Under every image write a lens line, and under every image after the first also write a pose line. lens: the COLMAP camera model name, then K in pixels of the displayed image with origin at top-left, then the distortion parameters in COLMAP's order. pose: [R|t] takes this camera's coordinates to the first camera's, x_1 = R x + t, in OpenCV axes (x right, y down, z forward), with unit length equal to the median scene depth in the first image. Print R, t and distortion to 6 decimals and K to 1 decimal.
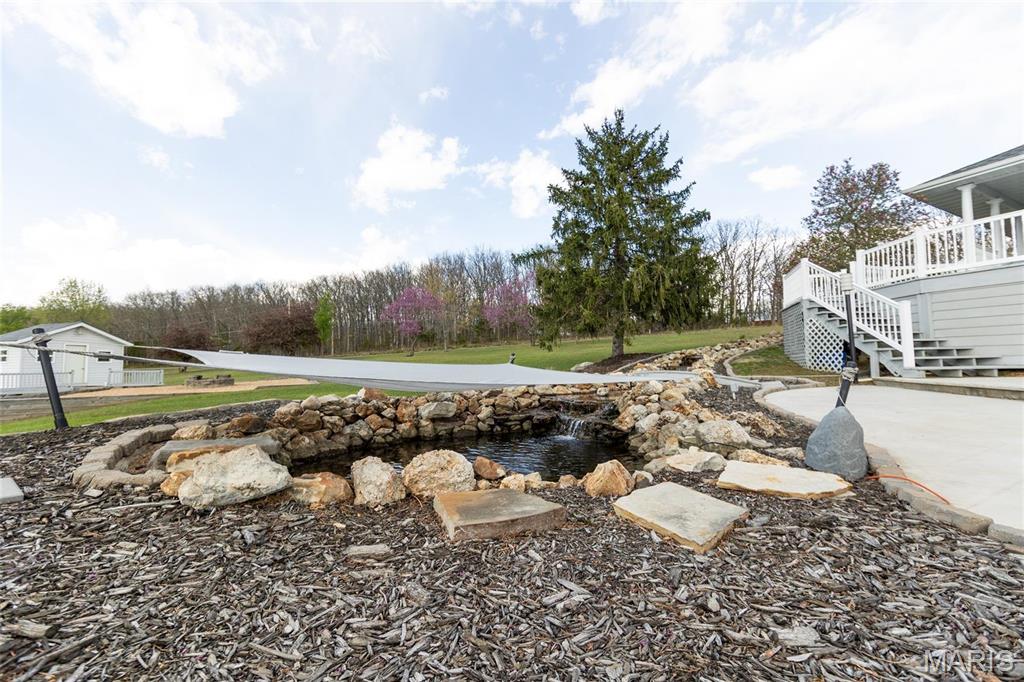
lens RADIAL K [[402.9, 0, 509.3], [0, 402.9, 345.4], [0, 0, 1]] dist [-0.004107, 0.000574]
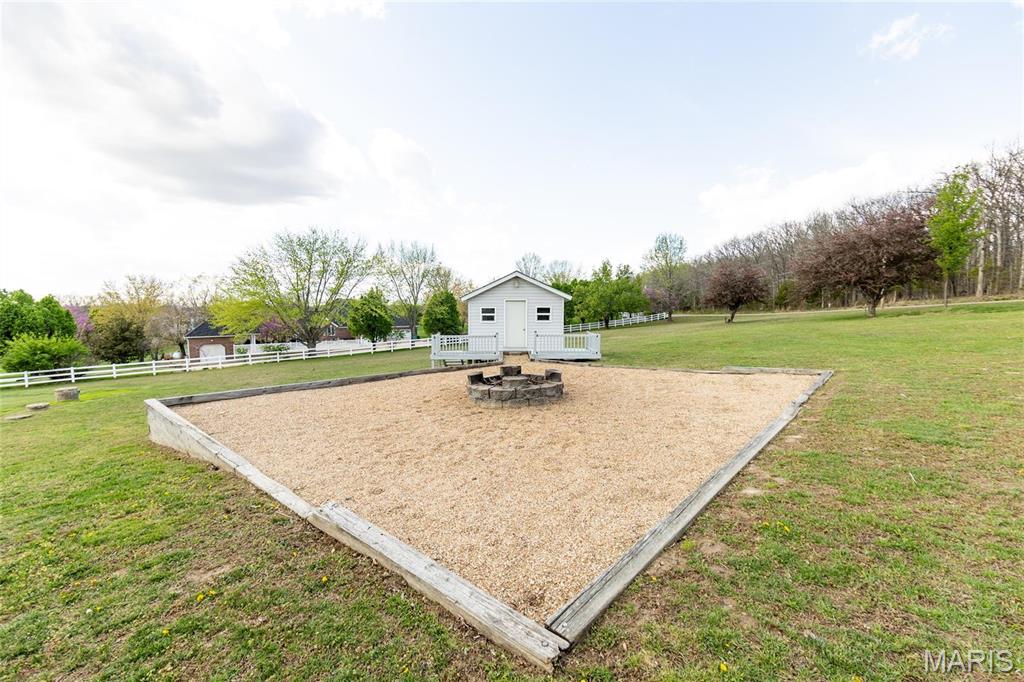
lens RADIAL K [[402.9, 0, 512.7], [0, 402.9, 346.6], [0, 0, 1]] dist [-0.004107, 0.000574]
pose [[0.290555, 0.089358, -0.952677, -0.484140], [0.048965, 0.992937, 0.108068, 0.003288], [0.955605, -0.078048, 0.284127, 1.190595]]
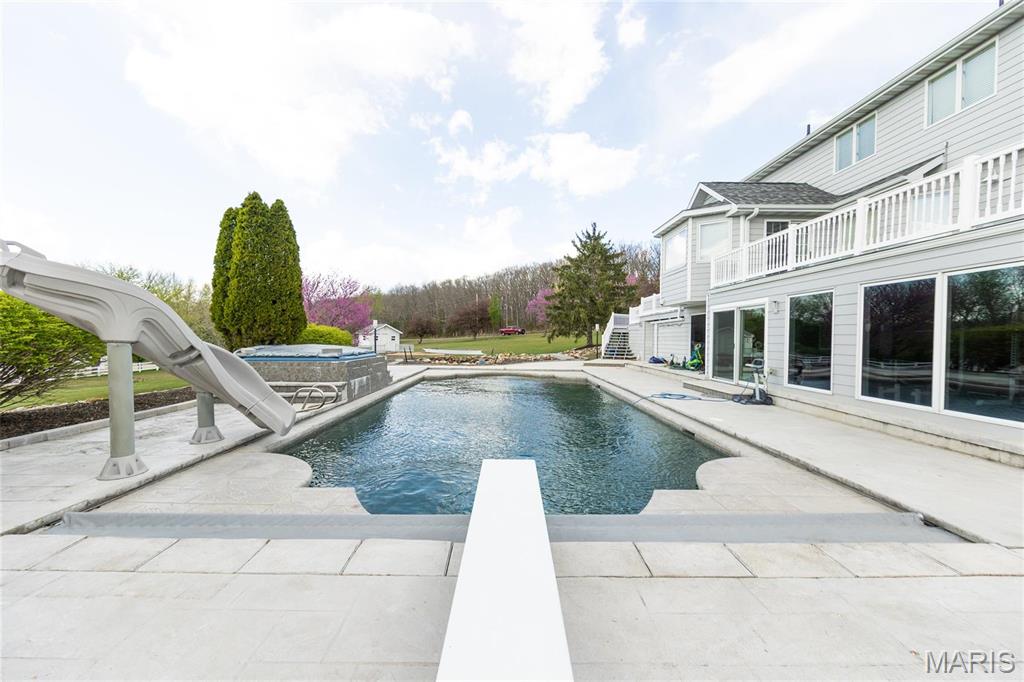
lens RADIAL K [[402.9, 0, 514.3], [0, 402.9, 346.3], [0, 0, 1]] dist [-0.004107, 0.000574]
pose [[0.902067, 0.030356, -0.430527, 0.989221], [-0.001457, 0.997732, 0.067296, -0.137244], [0.431593, -0.060078, 0.900065, -1.266224]]
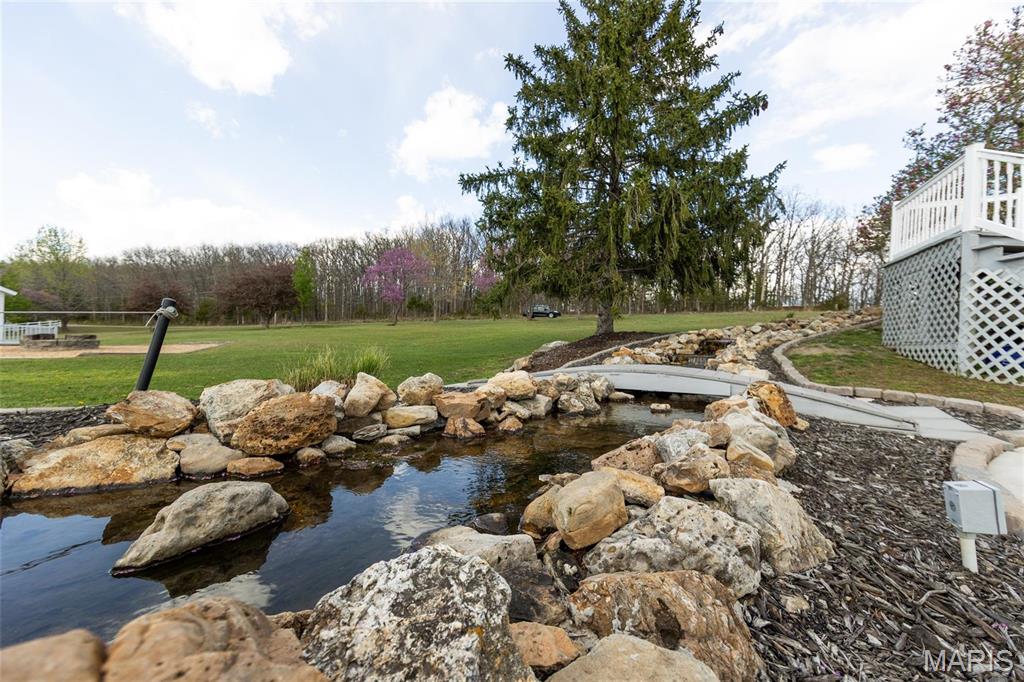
lens RADIAL K [[402.9, 0, 515.4], [0, 402.9, 346.8], [0, 0, 1]] dist [-0.004107, 0.000574]
pose [[0.998623, 0.048064, -0.021037, 0.152718], [-0.046637, 0.996874, 0.063775, 0.012466], [0.024037, -0.062706, 0.997743, 0.359385]]
